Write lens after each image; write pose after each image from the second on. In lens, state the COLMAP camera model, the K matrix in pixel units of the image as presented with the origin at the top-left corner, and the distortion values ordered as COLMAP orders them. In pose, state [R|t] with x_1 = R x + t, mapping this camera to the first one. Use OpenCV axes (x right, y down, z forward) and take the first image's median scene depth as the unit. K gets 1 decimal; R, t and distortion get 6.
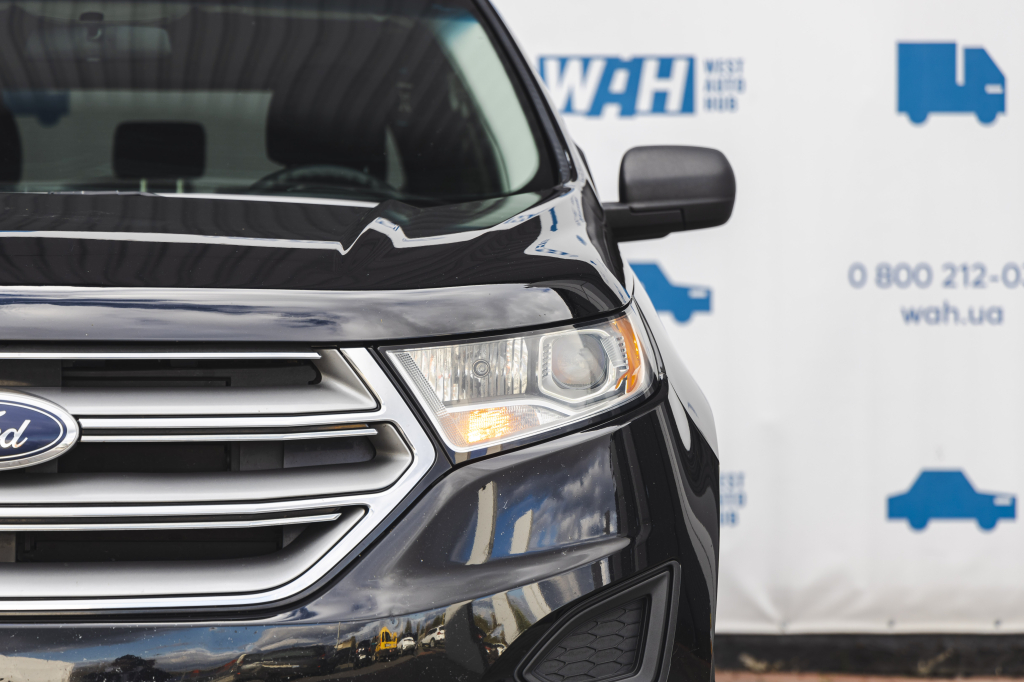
lens RADIAL K [[3237.8, 0, 595.5], [0, 3237.8, 341.0], [0, 0, 1]] dist [0.156233, 0.724930]
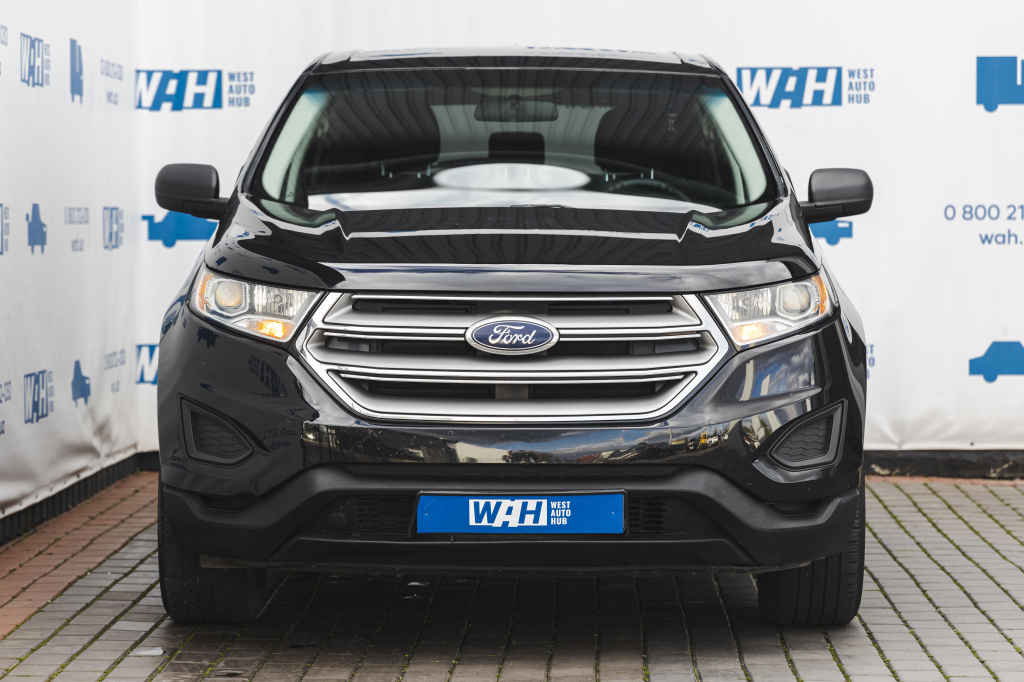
lens RADIAL K [[3237.8, 0, 595.5], [0, 3237.8, 341.0], [0, 0, 1]] dist [0.156233, 0.724930]
pose [[0.999350, -0.000731, -0.036054, -0.055803], [0.002404, 0.998920, 0.046403, -0.059518], [0.035981, -0.046460, 0.998272, -0.977539]]
